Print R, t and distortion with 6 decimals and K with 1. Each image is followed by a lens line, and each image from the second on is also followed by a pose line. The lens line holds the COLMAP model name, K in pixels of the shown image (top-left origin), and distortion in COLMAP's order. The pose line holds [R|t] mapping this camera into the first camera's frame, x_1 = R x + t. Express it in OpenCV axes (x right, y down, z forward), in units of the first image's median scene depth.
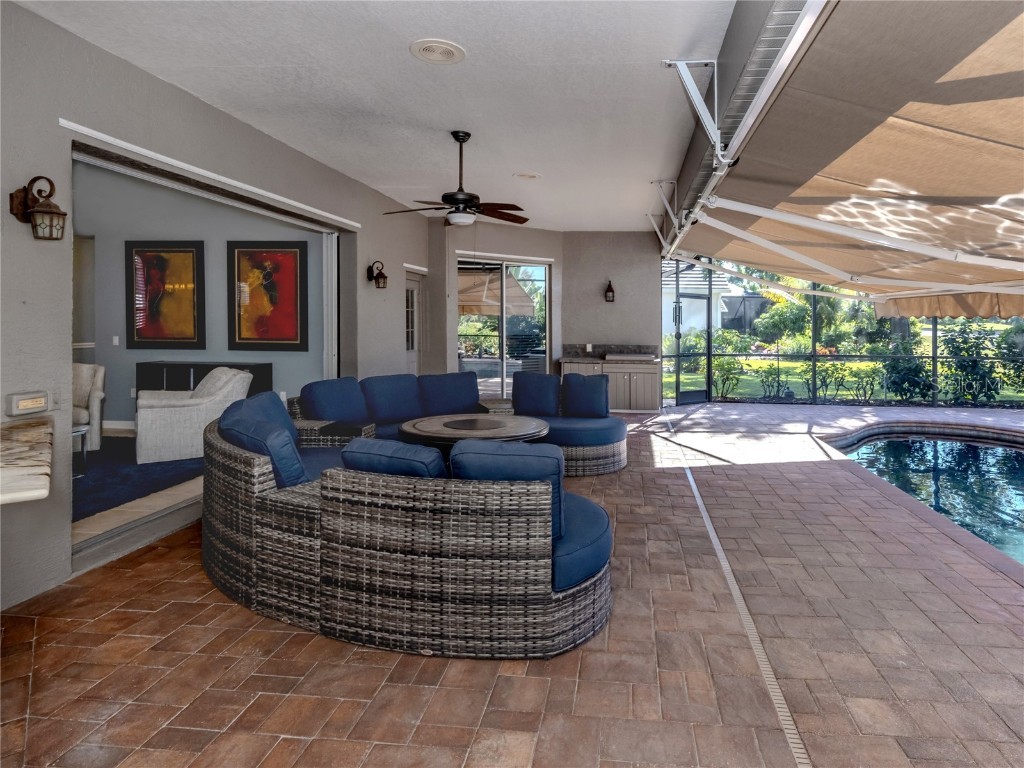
lens RADIAL K [[597.3, 0, 542.2], [0, 597.3, 319.1], [0, 0, 1]] dist [0.009837, -0.002294]
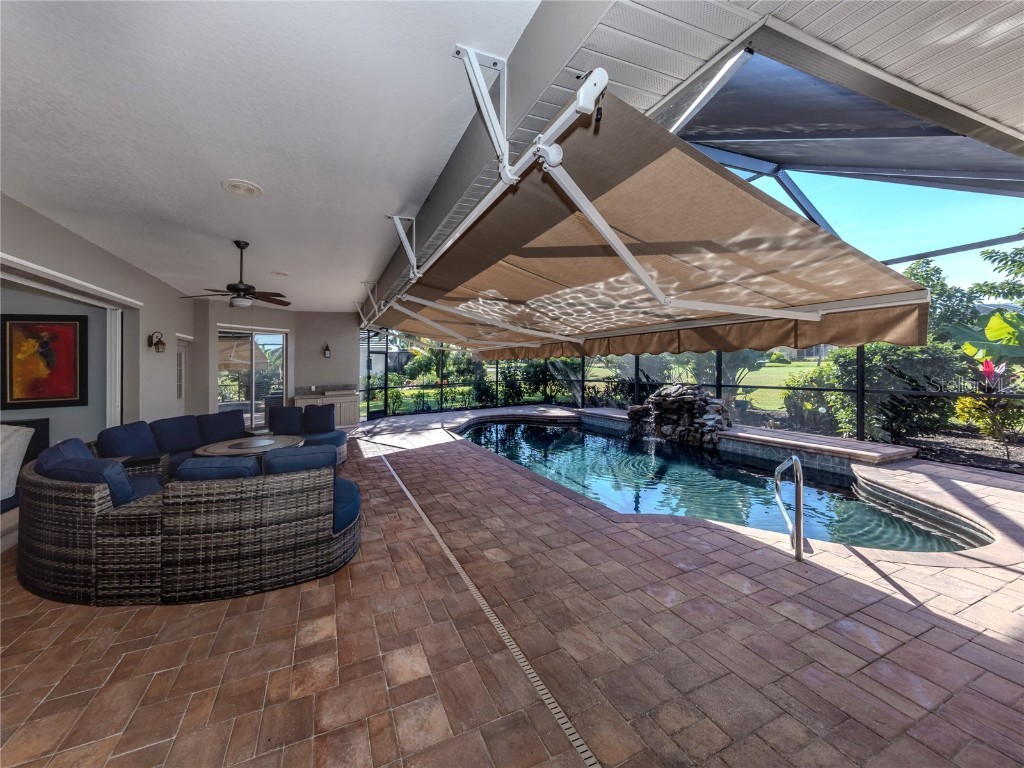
lens RADIAL K [[379.4, 0, 450.3], [0, 379.4, 390.0], [0, 0, 1]] dist [0.009458, -0.000174]
pose [[0.890674, -0.070959, 0.449071, -0.114972], [0.044426, 0.996602, 0.069364, 0.001509], [-0.452467, -0.041831, 0.890799, -0.055340]]
